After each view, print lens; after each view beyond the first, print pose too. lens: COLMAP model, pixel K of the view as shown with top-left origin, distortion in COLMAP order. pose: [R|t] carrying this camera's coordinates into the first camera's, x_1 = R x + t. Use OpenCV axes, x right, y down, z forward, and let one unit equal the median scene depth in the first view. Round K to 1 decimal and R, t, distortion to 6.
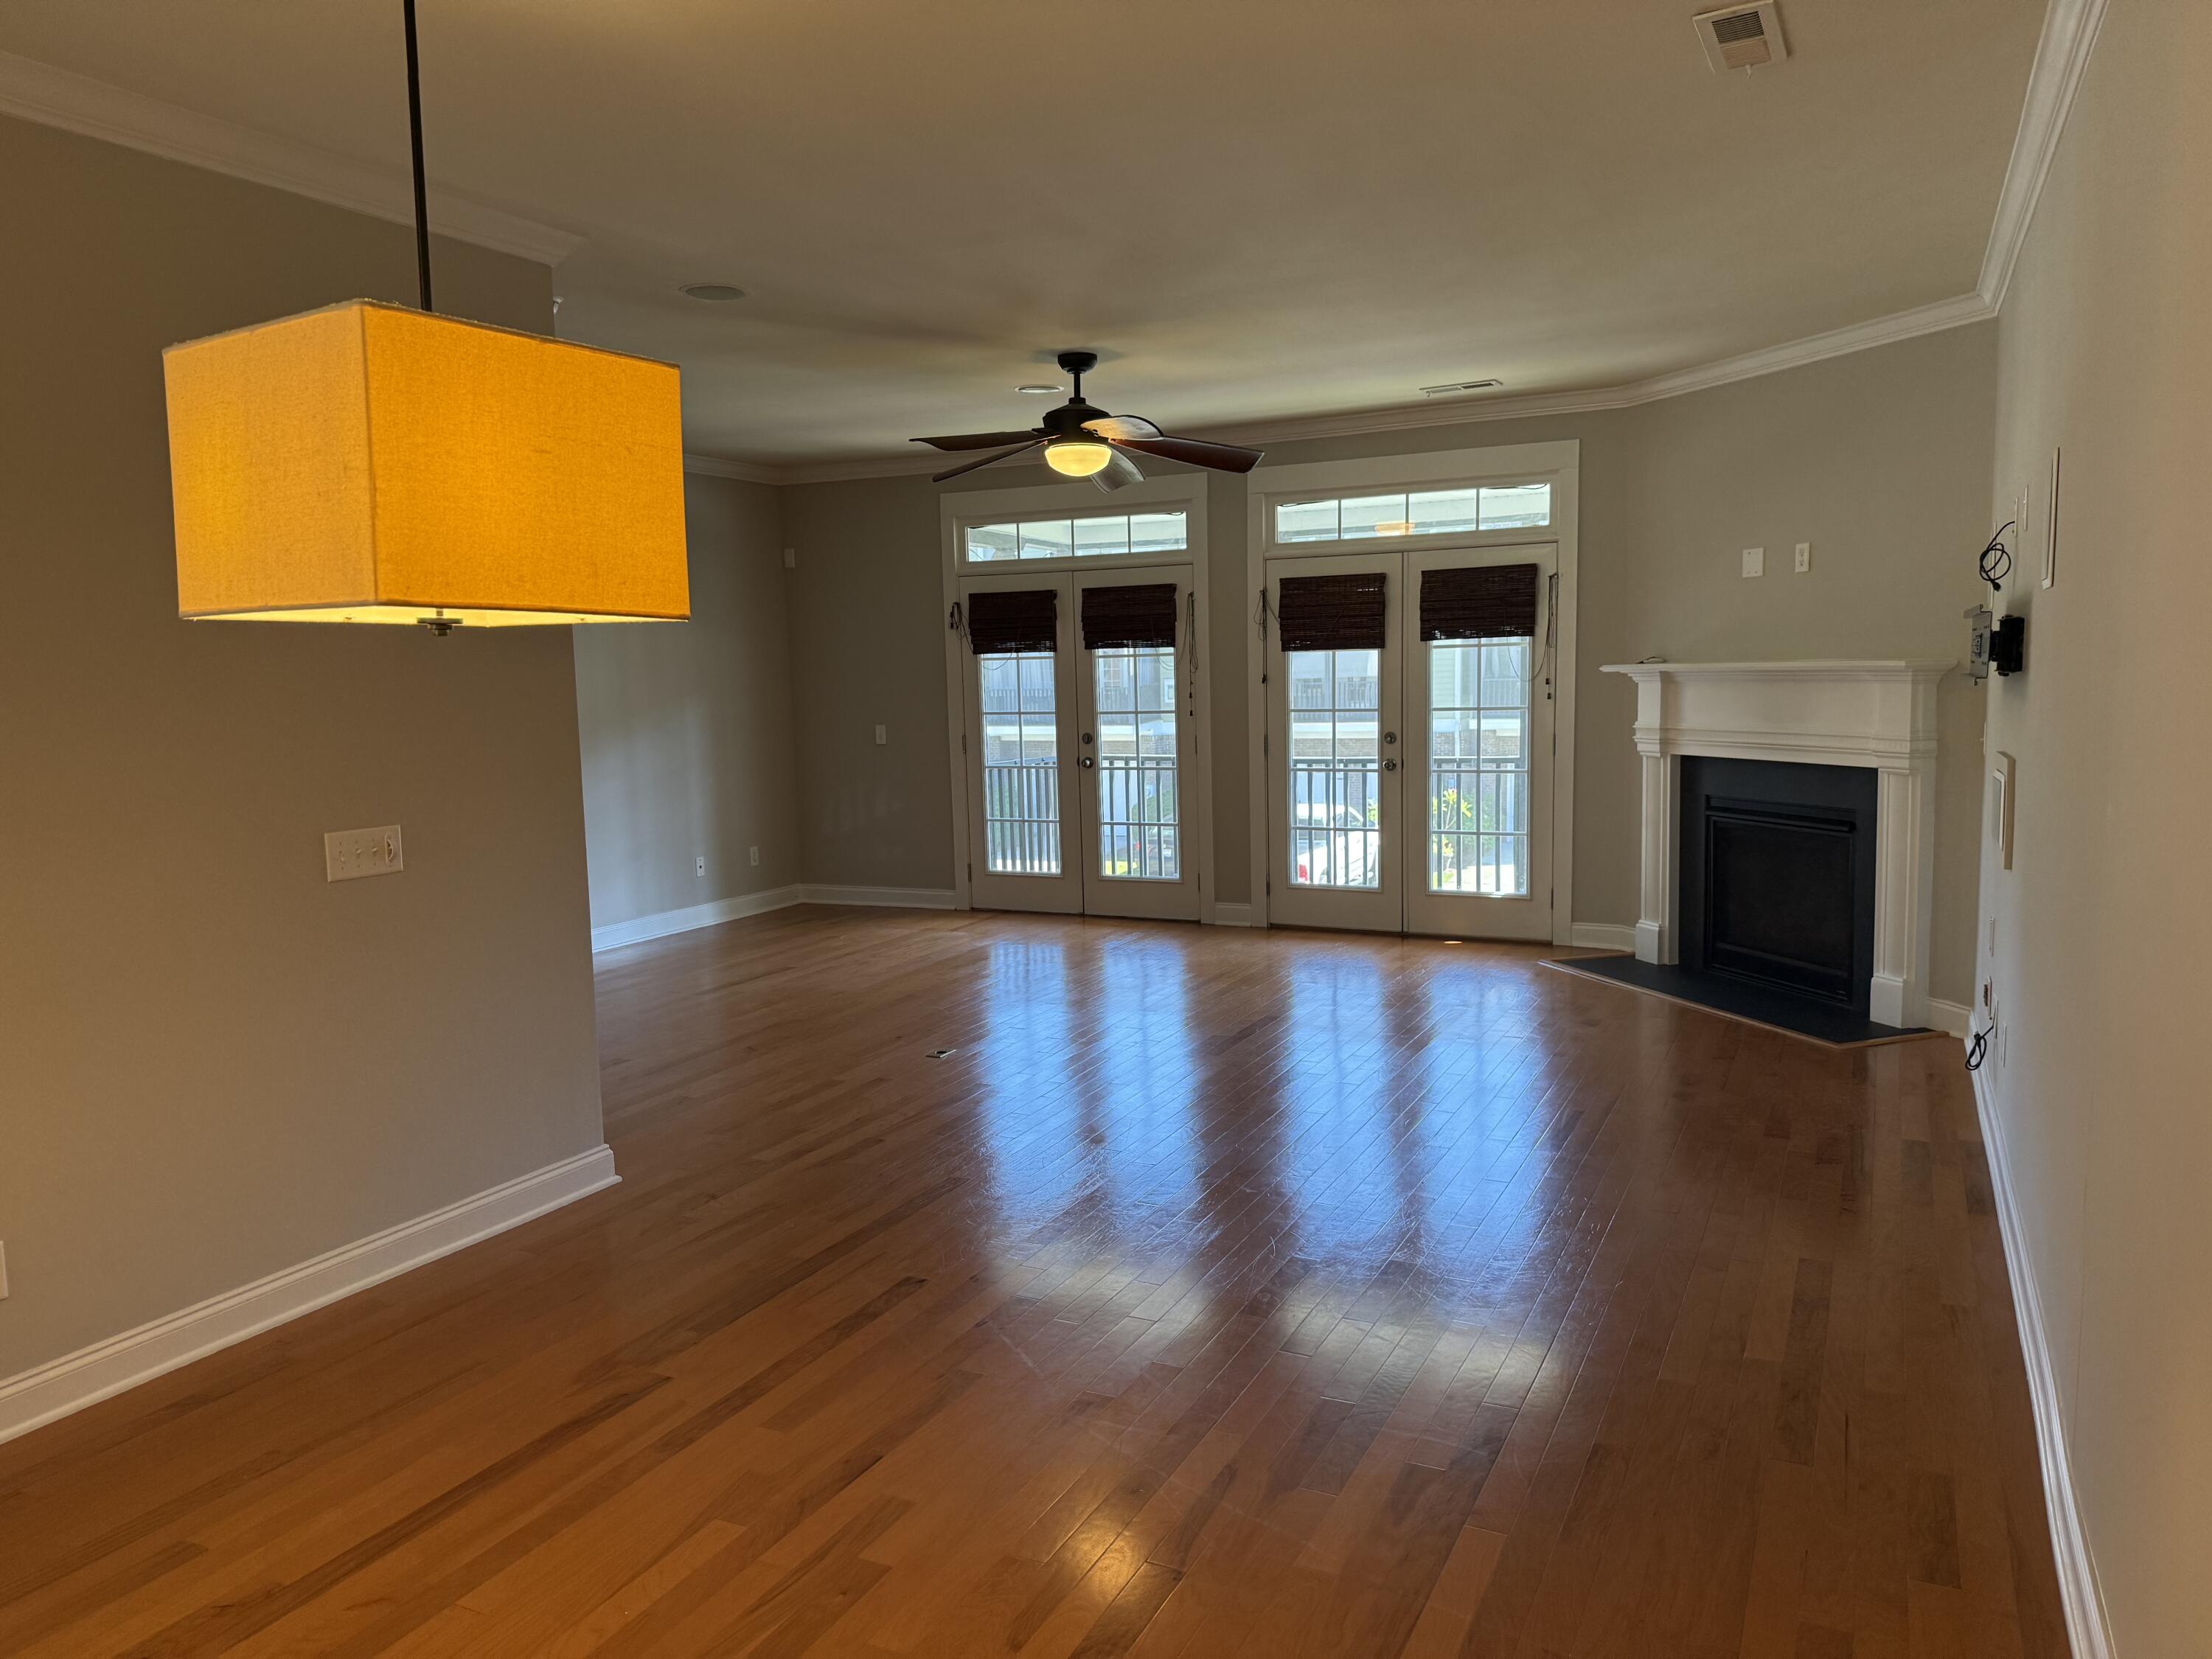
lens RADIAL K [[1538.4, 0, 1106.0], [0, 1538.4, 829.5], [0, 0, 1]] dist [0.124465, -0.209589]
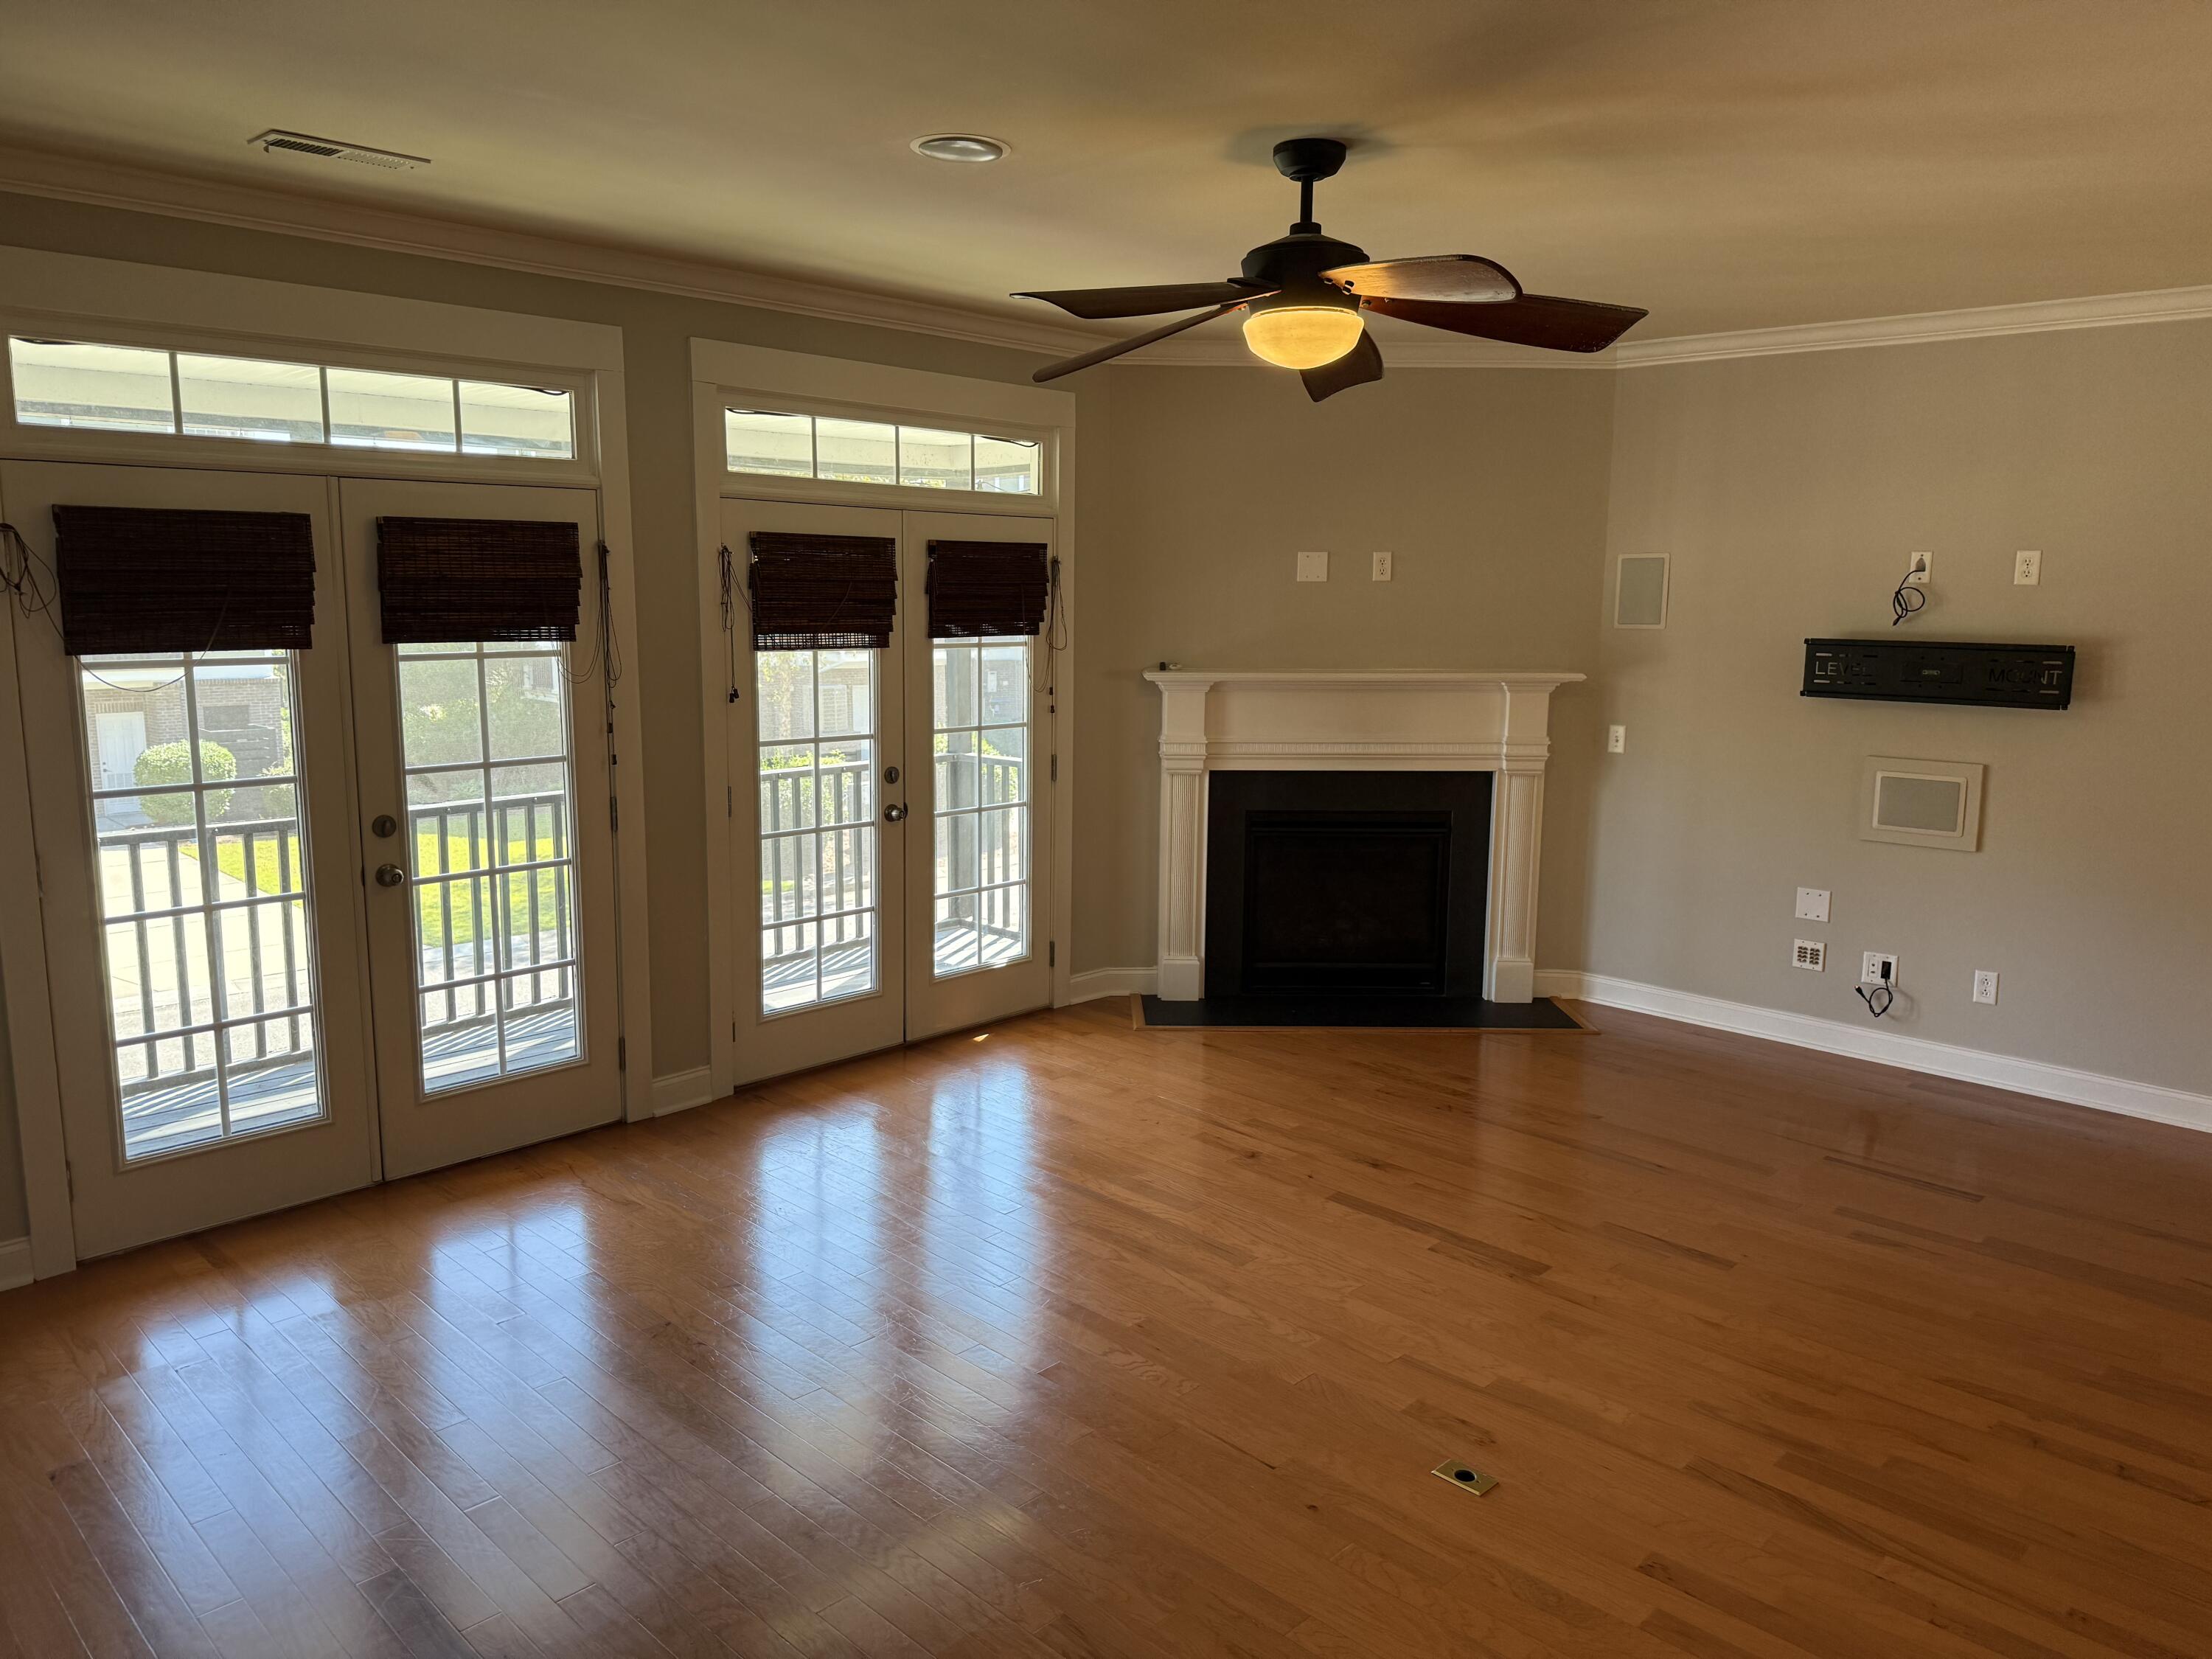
lens RADIAL K [[1545.0, 0, 1106.0], [0, 1545.0, 829.5], [0, 0, 1]] dist [0.167774, -0.332643]
pose [[0.307267, -0.122805, 0.943666, -0.460245], [0.082945, 0.991321, 0.101999, -0.099844], [-0.948002, 0.046932, 0.314786, 0.695898]]
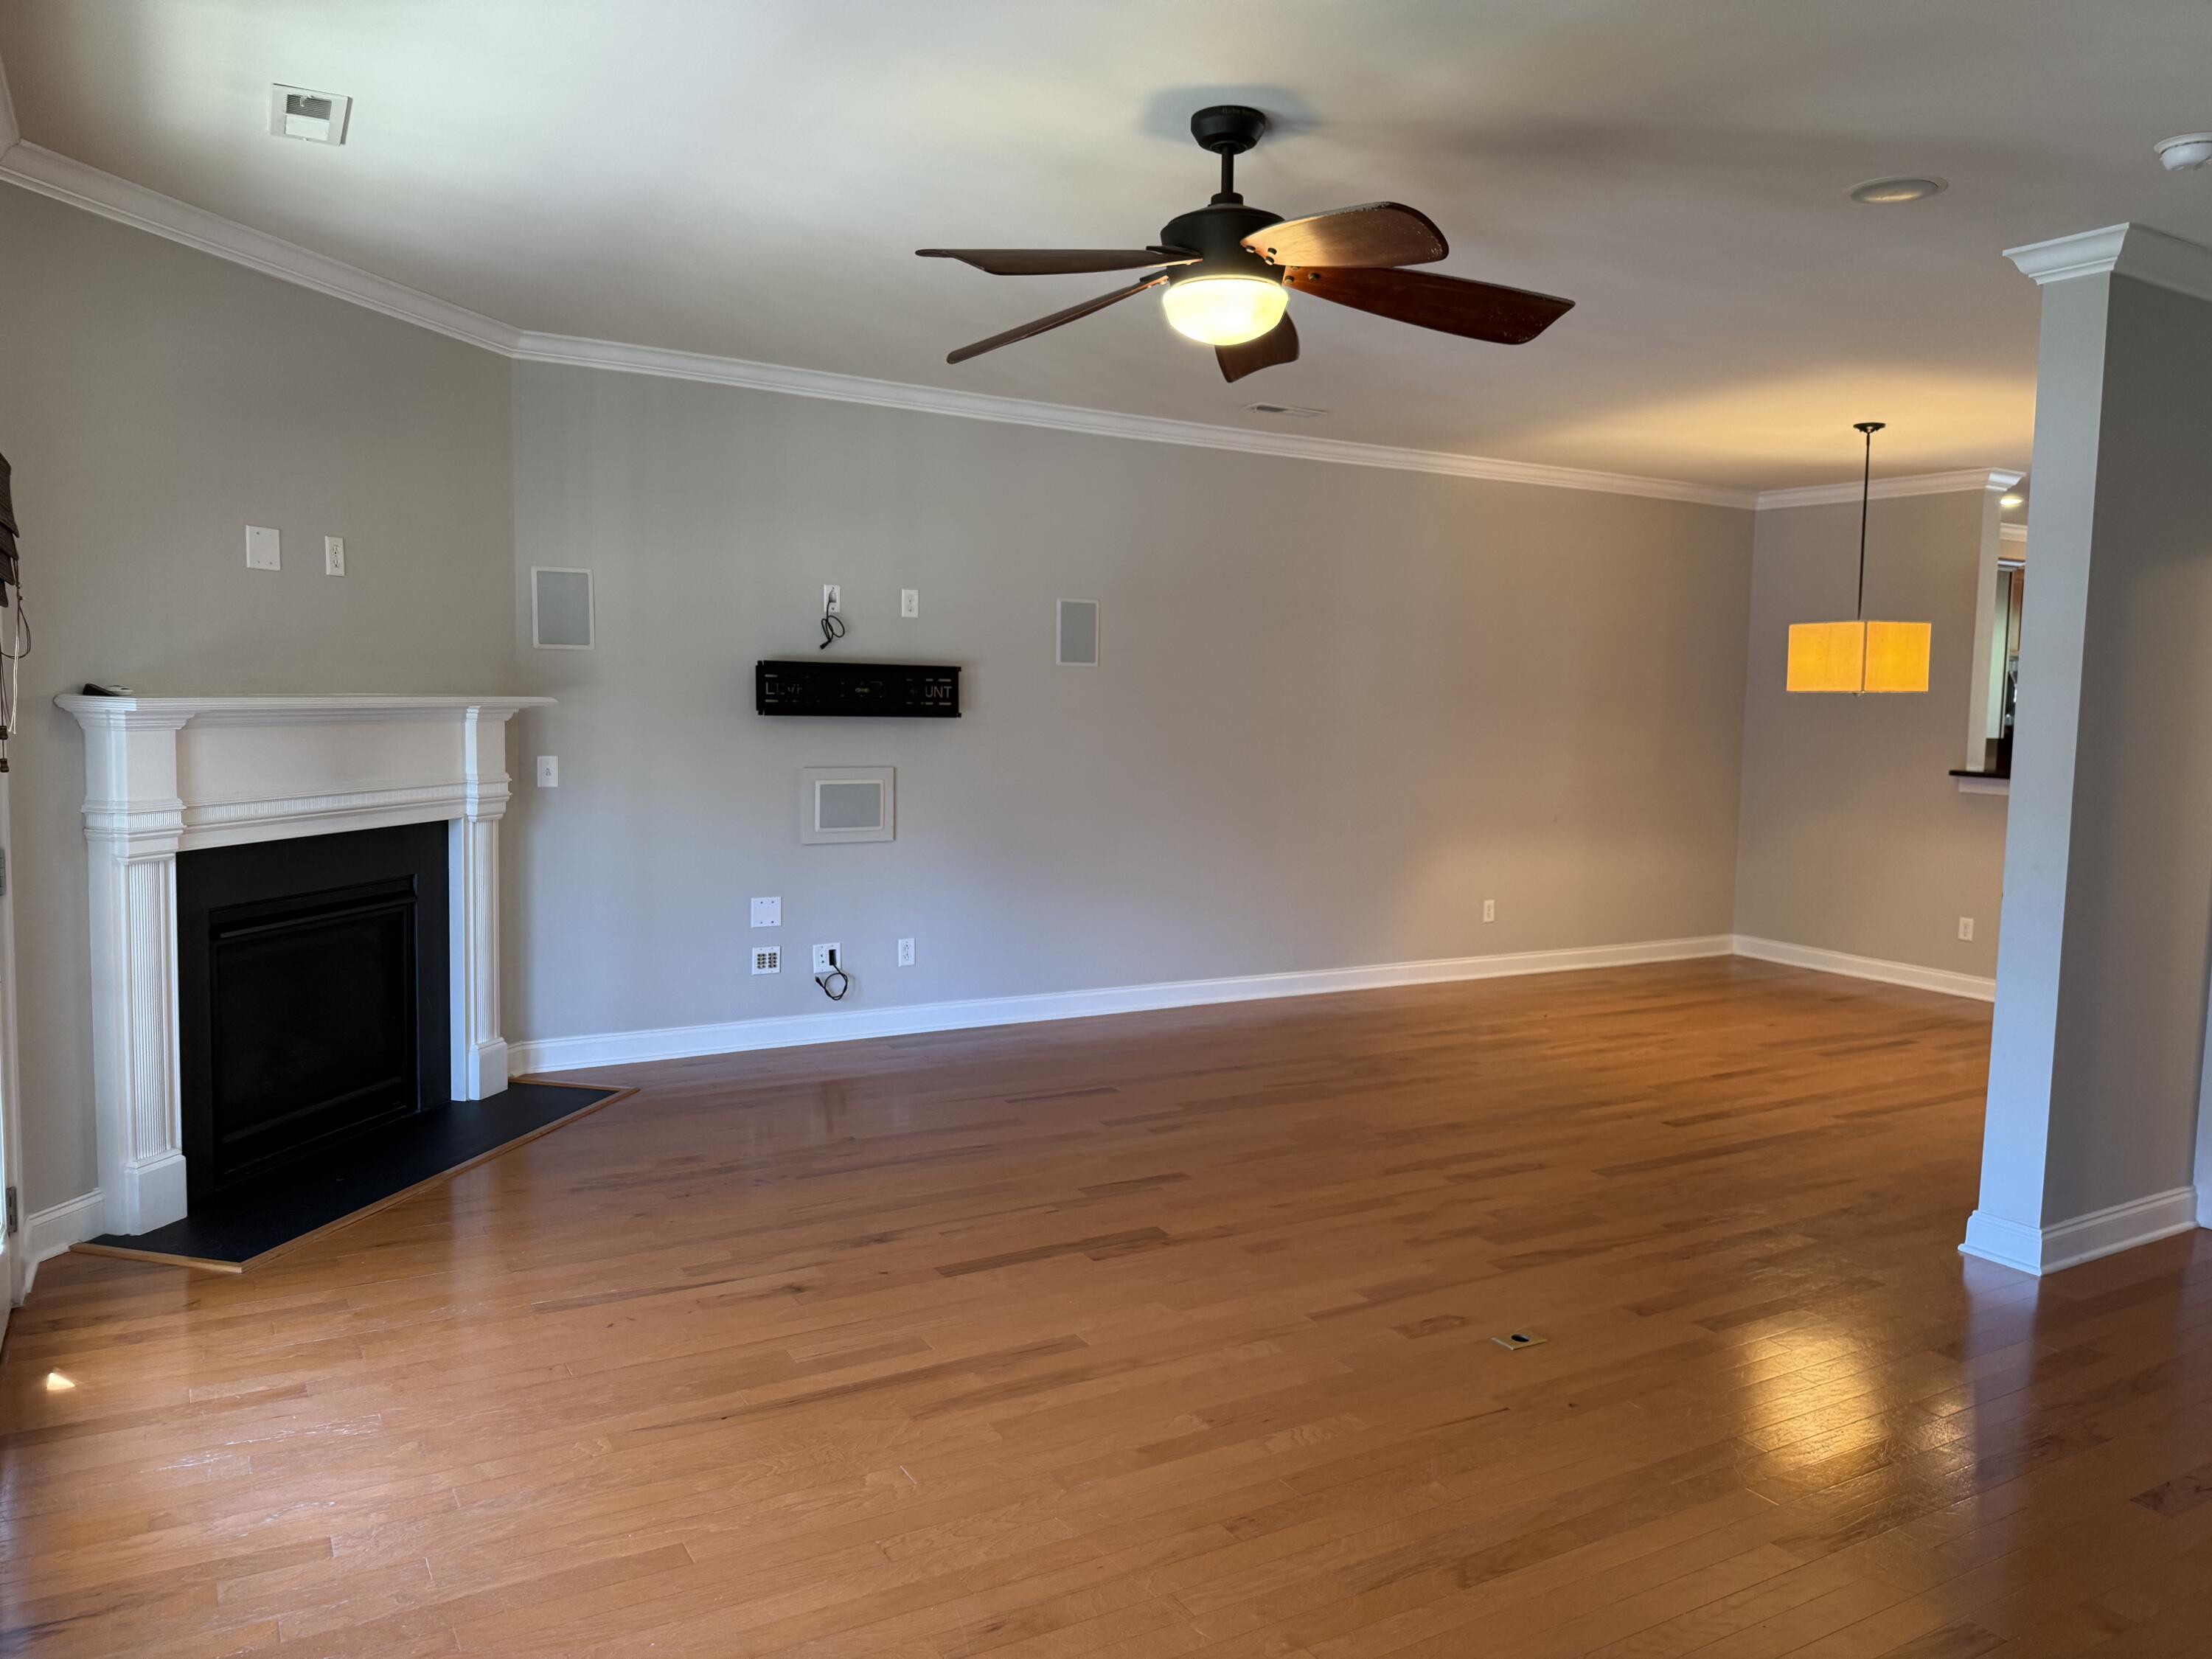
lens RADIAL K [[1538.4, 0, 1106.0], [0, 1538.4, 829.5], [0, 0, 1]] dist [0.124465, -0.209589]
pose [[-0.839443, -0.042335, 0.541797, -0.218318], [0.055357, 0.985114, 0.162743, -0.118685], [-0.540621, 0.166605, -0.824604, 1.159517]]
